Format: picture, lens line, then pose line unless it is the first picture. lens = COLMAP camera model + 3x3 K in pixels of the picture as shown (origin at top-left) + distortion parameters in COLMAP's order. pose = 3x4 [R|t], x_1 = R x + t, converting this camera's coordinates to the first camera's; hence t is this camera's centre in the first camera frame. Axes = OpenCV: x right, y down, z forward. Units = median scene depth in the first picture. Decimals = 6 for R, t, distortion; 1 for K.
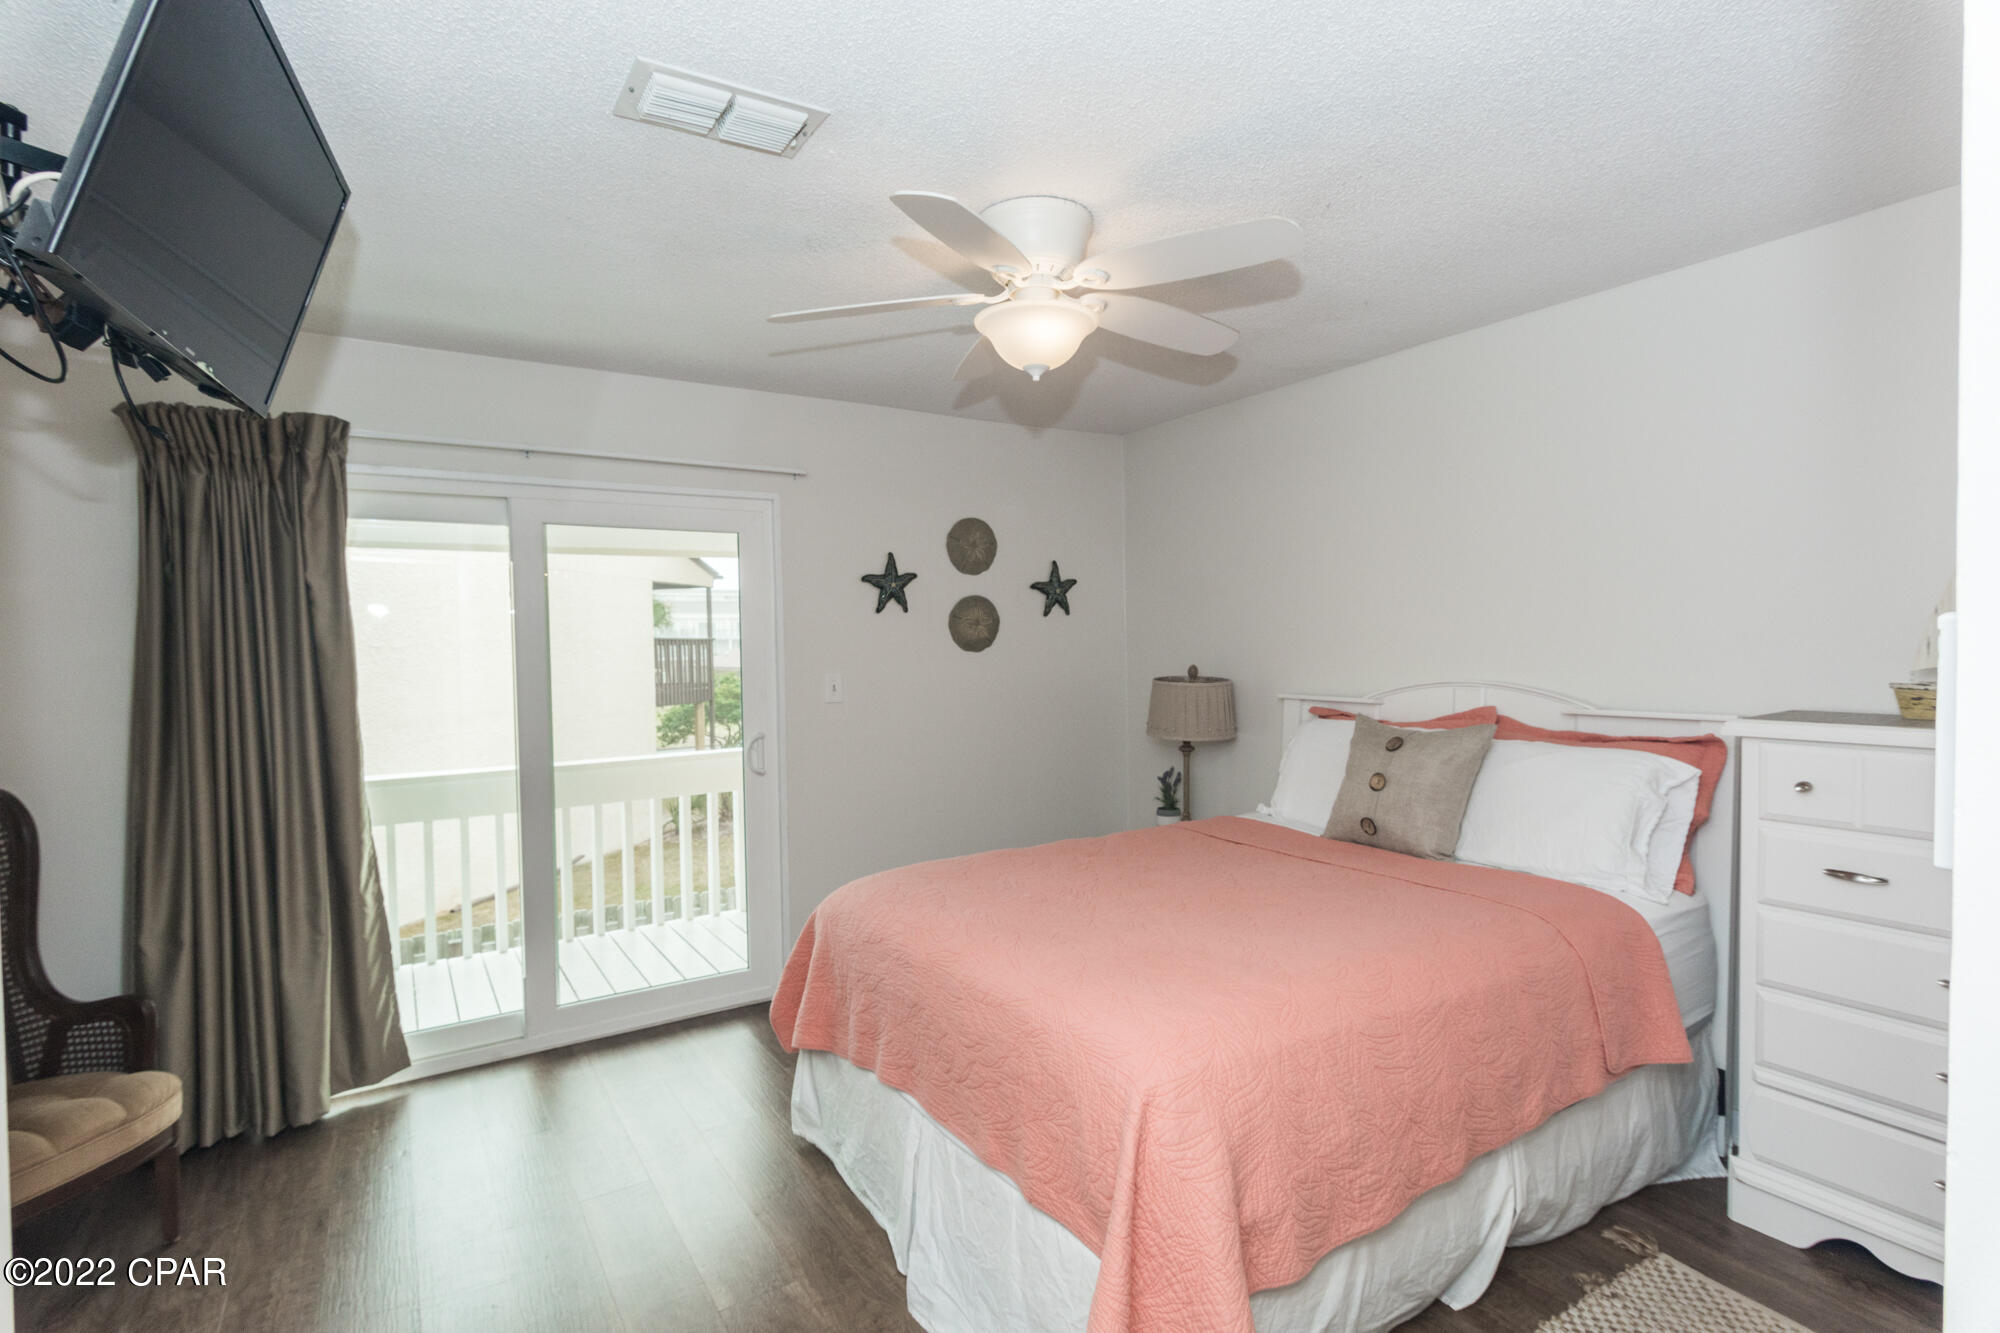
lens RADIAL K [[966.3, 0, 997.0], [0, 966.3, 668.8], [0, 0, 1]] dist [0.003073, -0.000429]
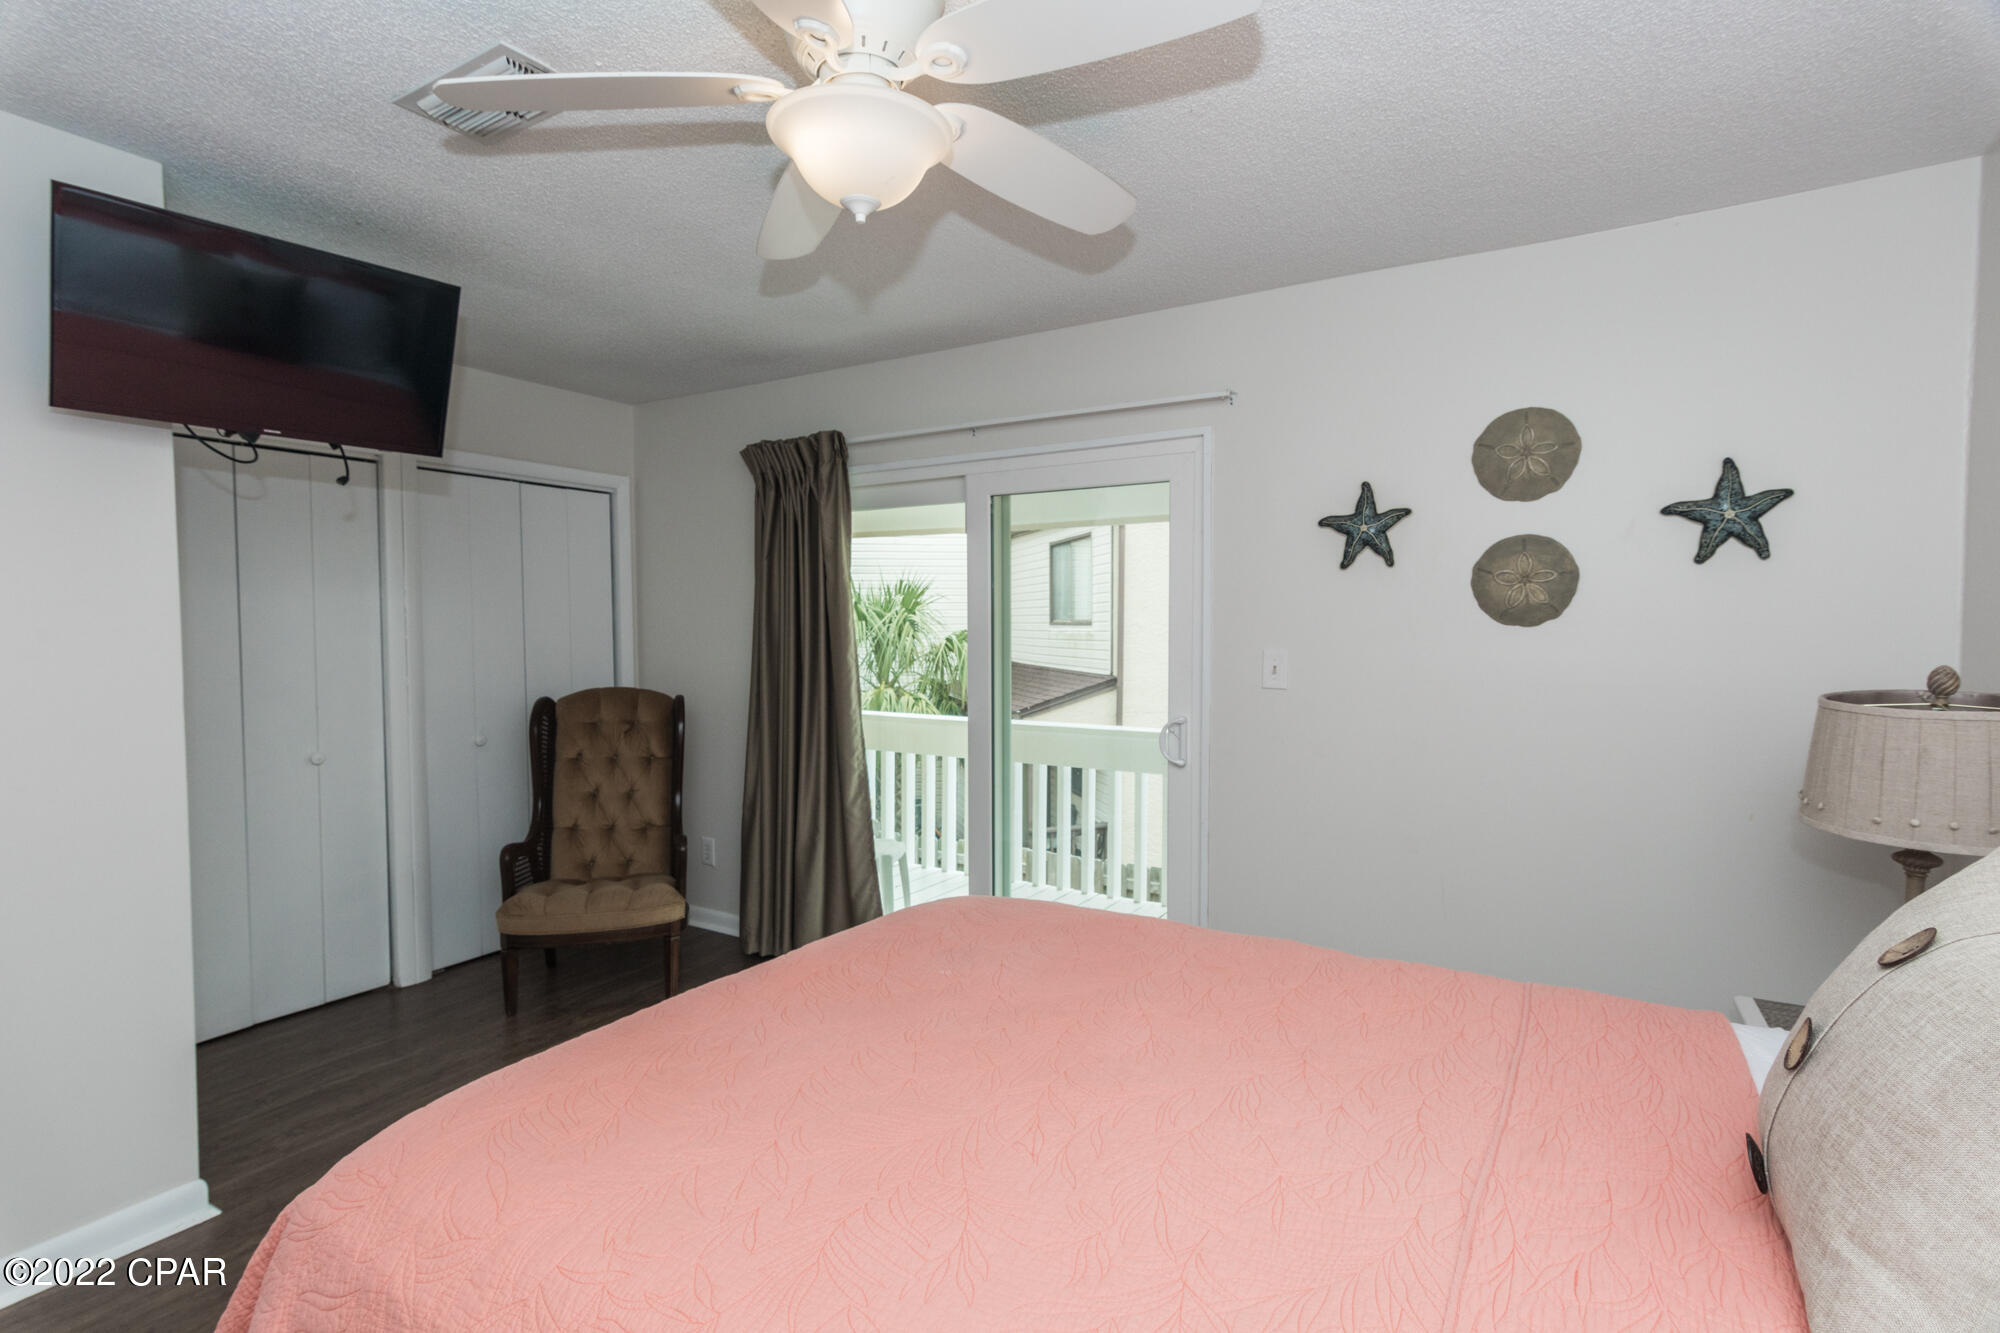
lens RADIAL K [[957.2, 0, 991.7], [0, 957.2, 670.7], [0, 0, 1]] dist [0.004536, -0.001510]
pose [[0.461022, 0.064960, -0.885008, 0.393594], [-0.020243, 0.997827, 0.062695, -0.021431], [0.887158, -0.010988, 0.461335, 0.436308]]
